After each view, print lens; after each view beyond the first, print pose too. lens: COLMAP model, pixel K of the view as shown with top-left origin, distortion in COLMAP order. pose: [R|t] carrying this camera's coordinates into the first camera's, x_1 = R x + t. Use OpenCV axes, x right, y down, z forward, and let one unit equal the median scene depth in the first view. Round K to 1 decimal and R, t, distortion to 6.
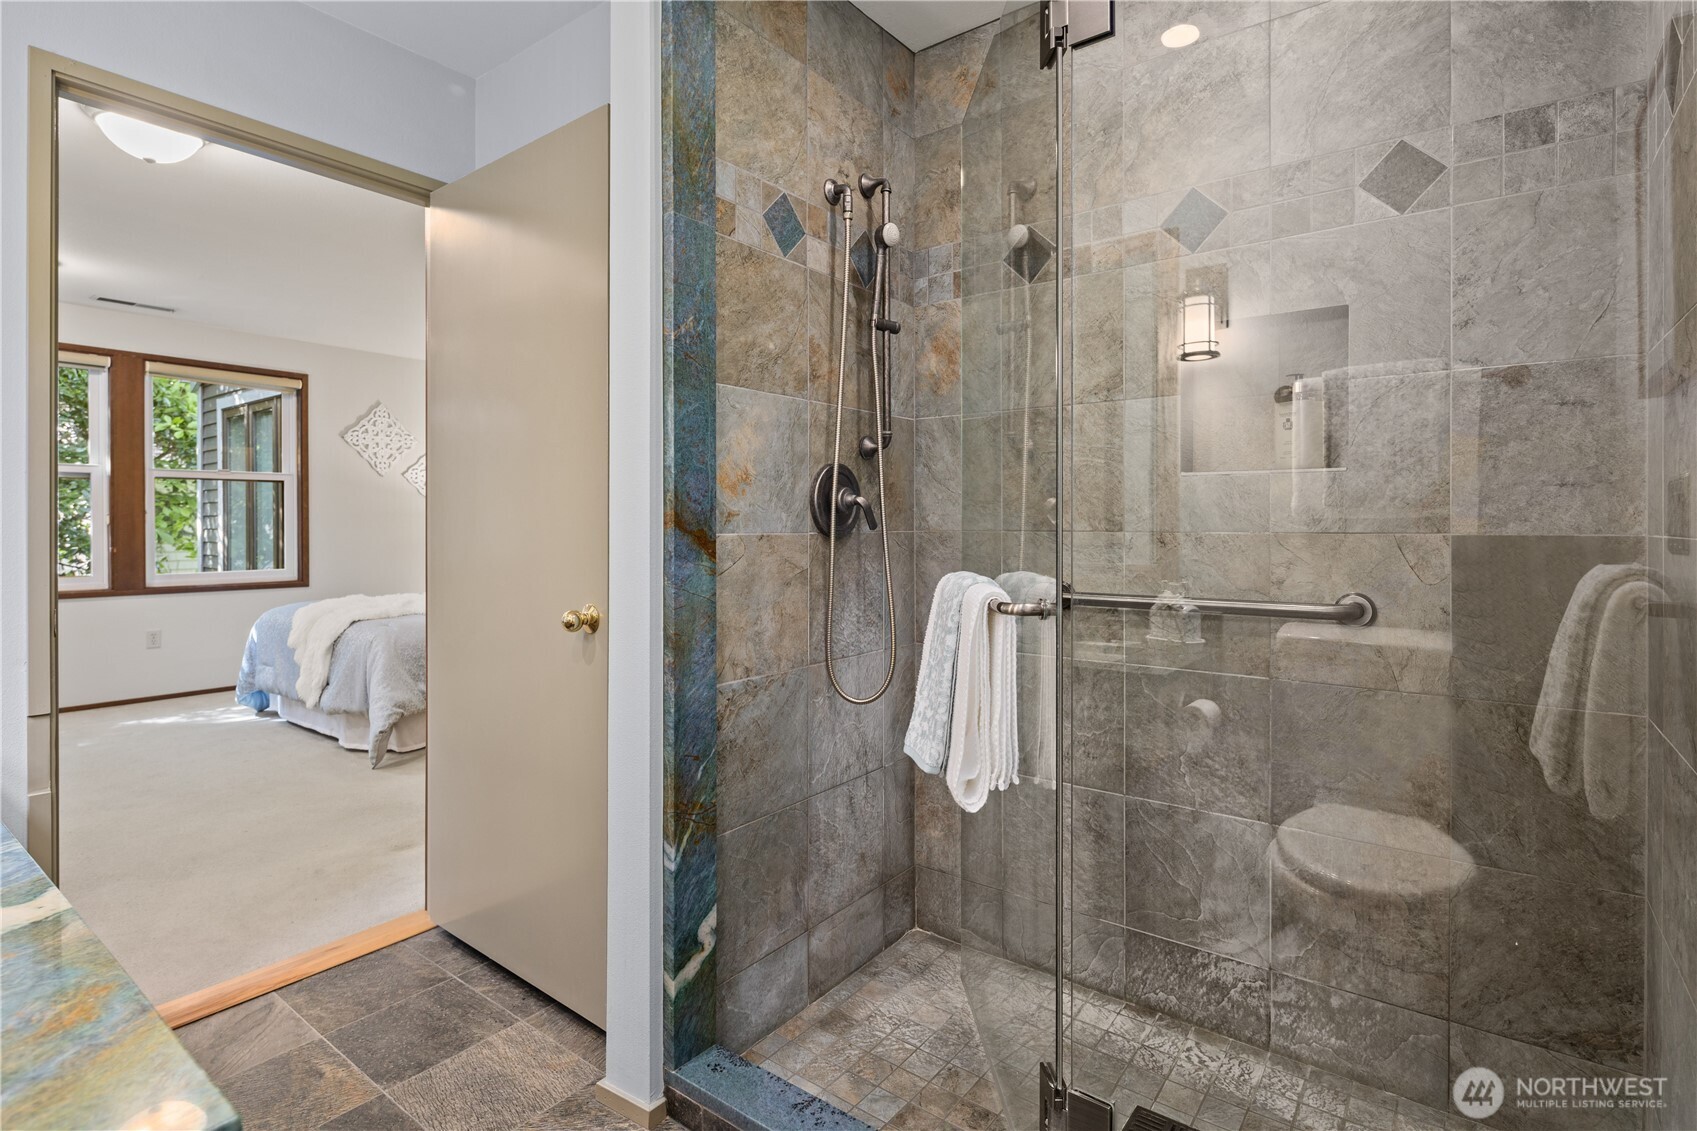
lens RADIAL K [[824.8, 0, 853.0], [0, 824.8, 540.1], [0, 0, 1]] dist [0.007625, -0.006107]
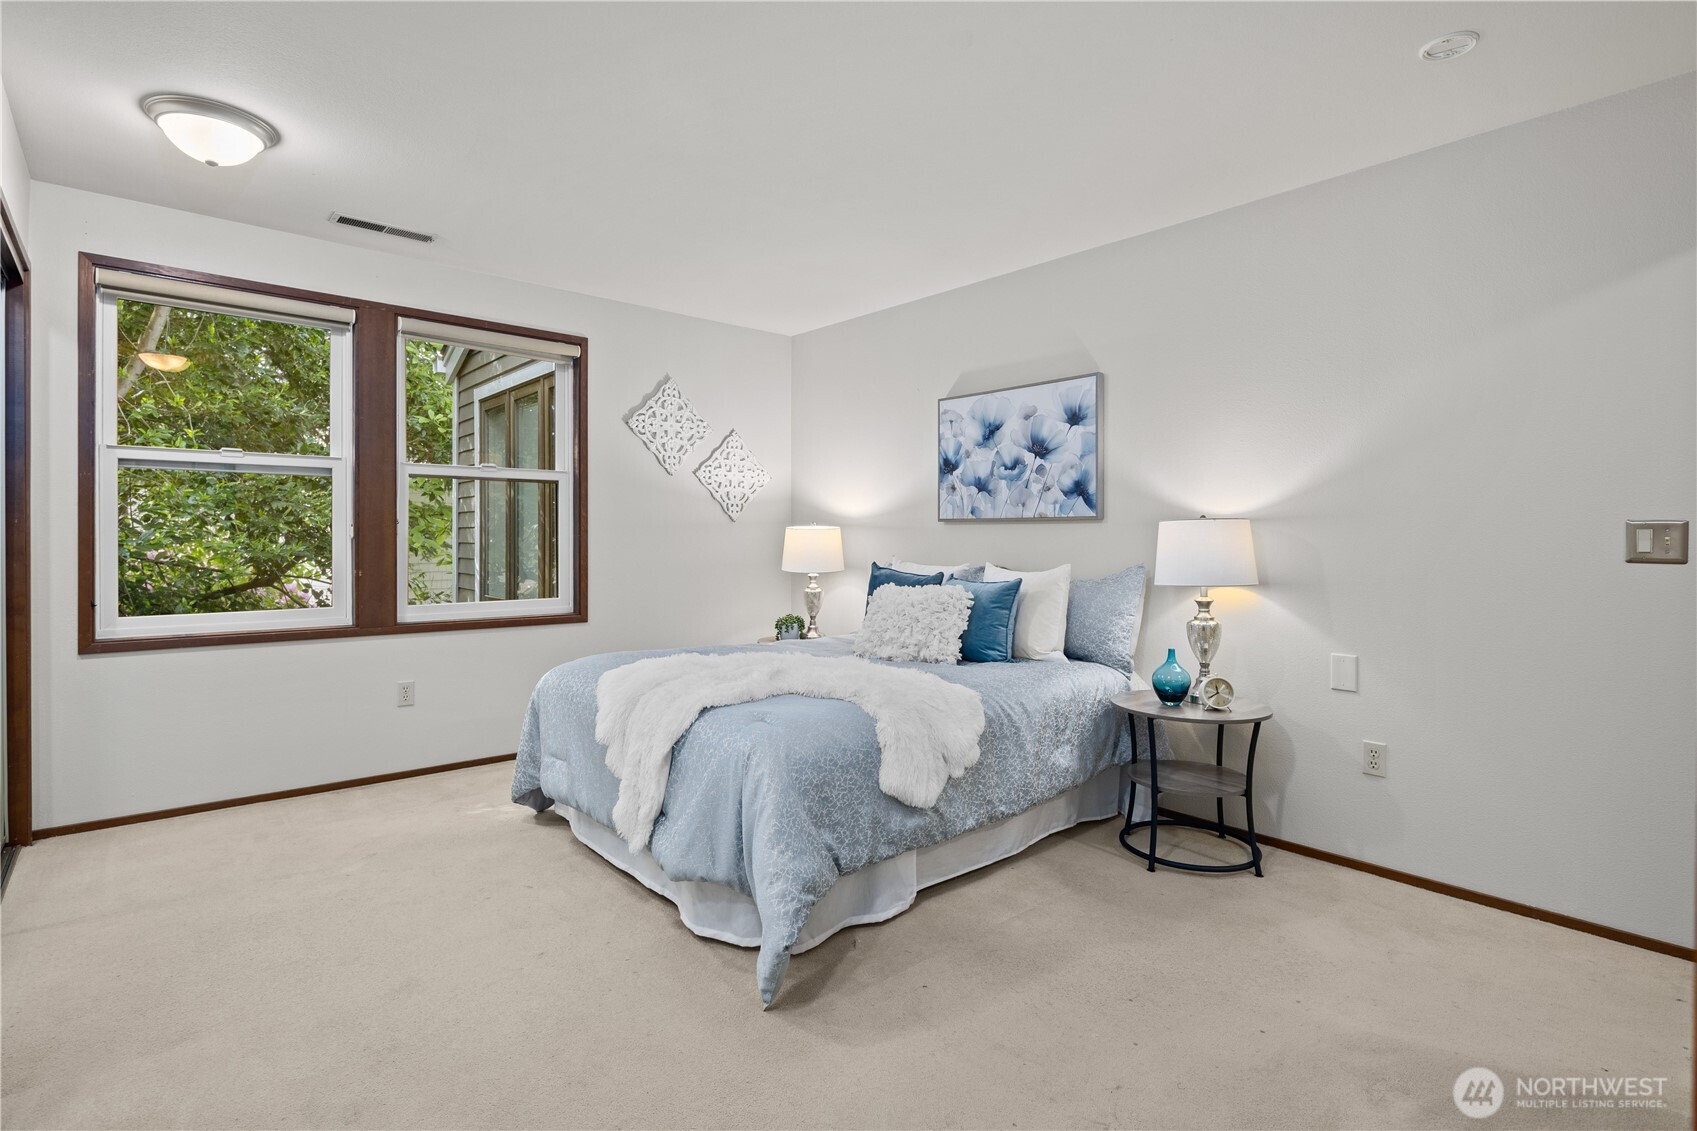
lens RADIAL K [[824.8, 0, 855.3], [0, 824.8, 555.7], [0, 0, 1]] dist [0.007625, -0.006107]
pose [[0.978438, 0.006140, -0.206448, -0.269664], [-0.005562, 0.999979, 0.003383, -0.008038], [0.206464, -0.002162, 0.978452, 0.322437]]
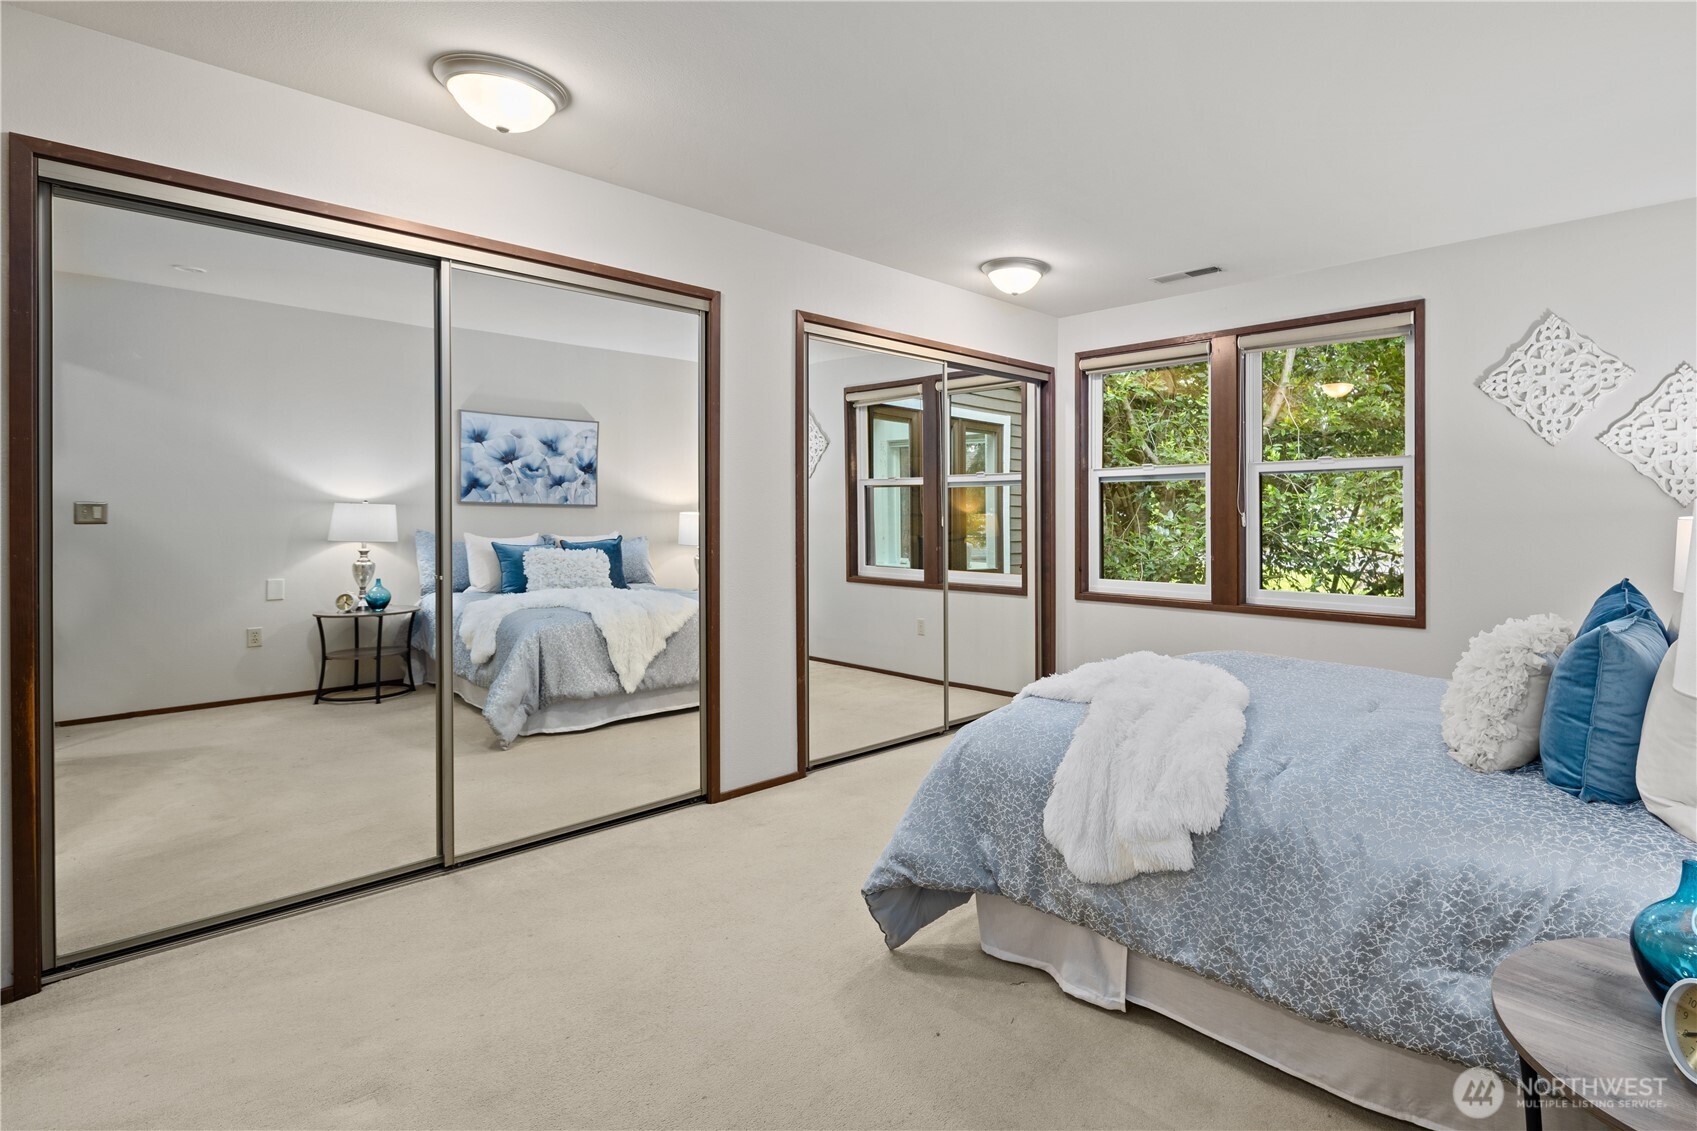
lens RADIAL K [[824.8, 0, 990.9], [0, 824.8, 530.5], [0, 0, 1]] dist [0.007625, -0.006107]
pose [[-0.069575, 0.010984, -0.997516, 0.006218], [-0.022716, 0.999663, 0.012592, -0.021250], [0.997318, 0.023535, -0.069302, 0.718096]]
